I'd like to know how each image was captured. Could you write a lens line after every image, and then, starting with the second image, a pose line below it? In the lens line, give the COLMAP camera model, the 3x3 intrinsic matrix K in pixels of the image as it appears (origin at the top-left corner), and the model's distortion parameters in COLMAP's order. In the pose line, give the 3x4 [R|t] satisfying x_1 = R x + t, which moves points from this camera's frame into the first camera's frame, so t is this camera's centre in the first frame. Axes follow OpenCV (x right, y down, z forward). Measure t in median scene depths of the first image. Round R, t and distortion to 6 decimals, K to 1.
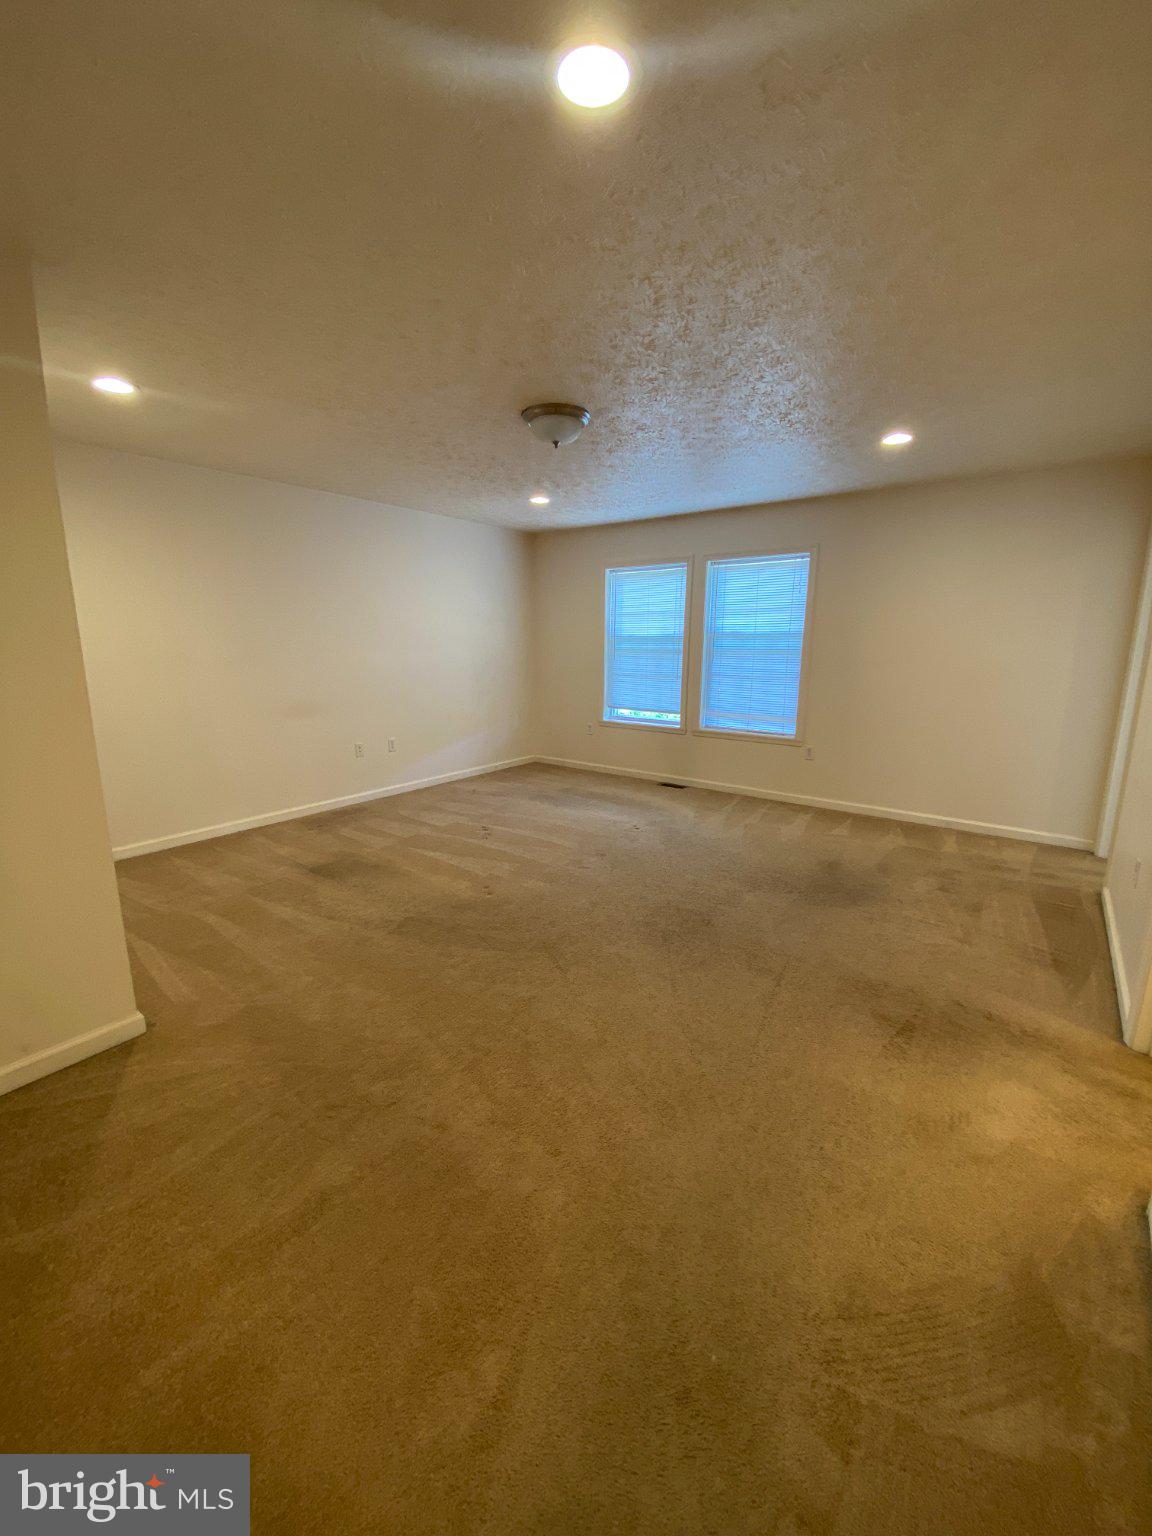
lens RADIAL K [[609.9, 0, 576.0], [0, 609.9, 768.0], [0, 0, 1]] dist [0.036263, -0.027831]
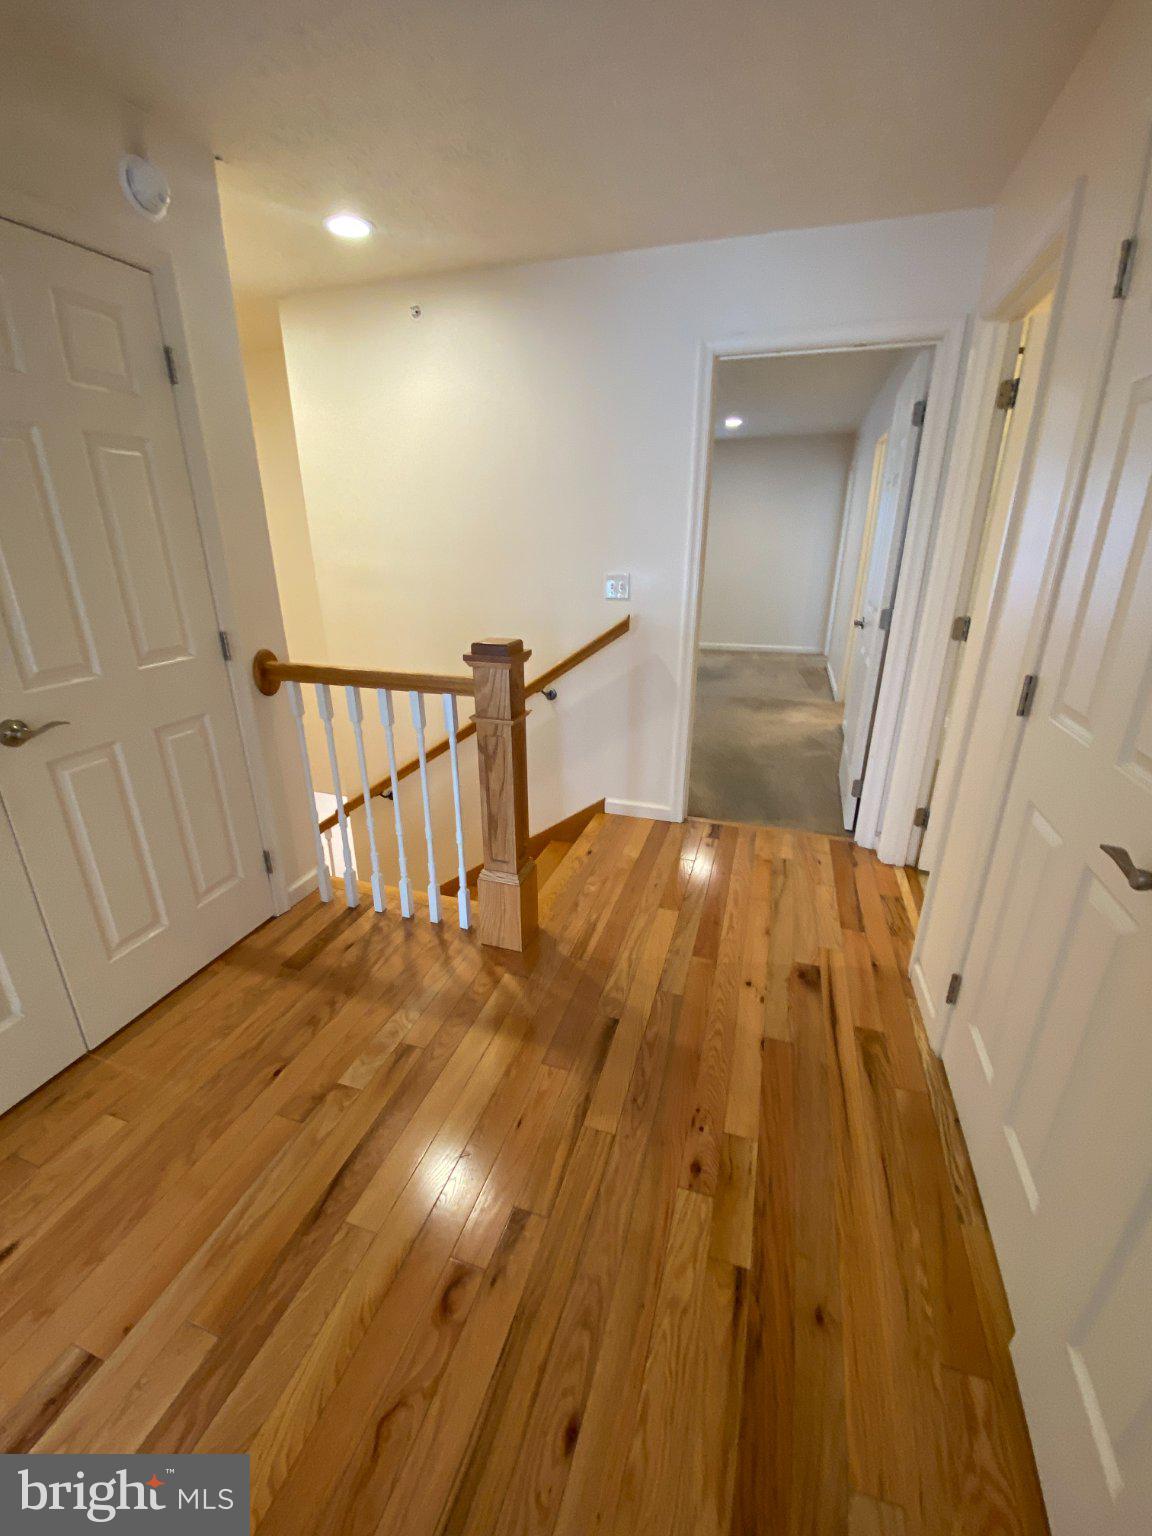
lens RADIAL K [[609.9, 0, 576.0], [0, 609.9, 768.0], [0, 0, 1]] dist [0.036263, -0.027831]
pose [[0.945392, -0.122899, 0.301876, -0.512144], [0.077215, 0.984271, 0.158899, 0.137943], [-0.316657, -0.126912, 0.940012, -0.600834]]
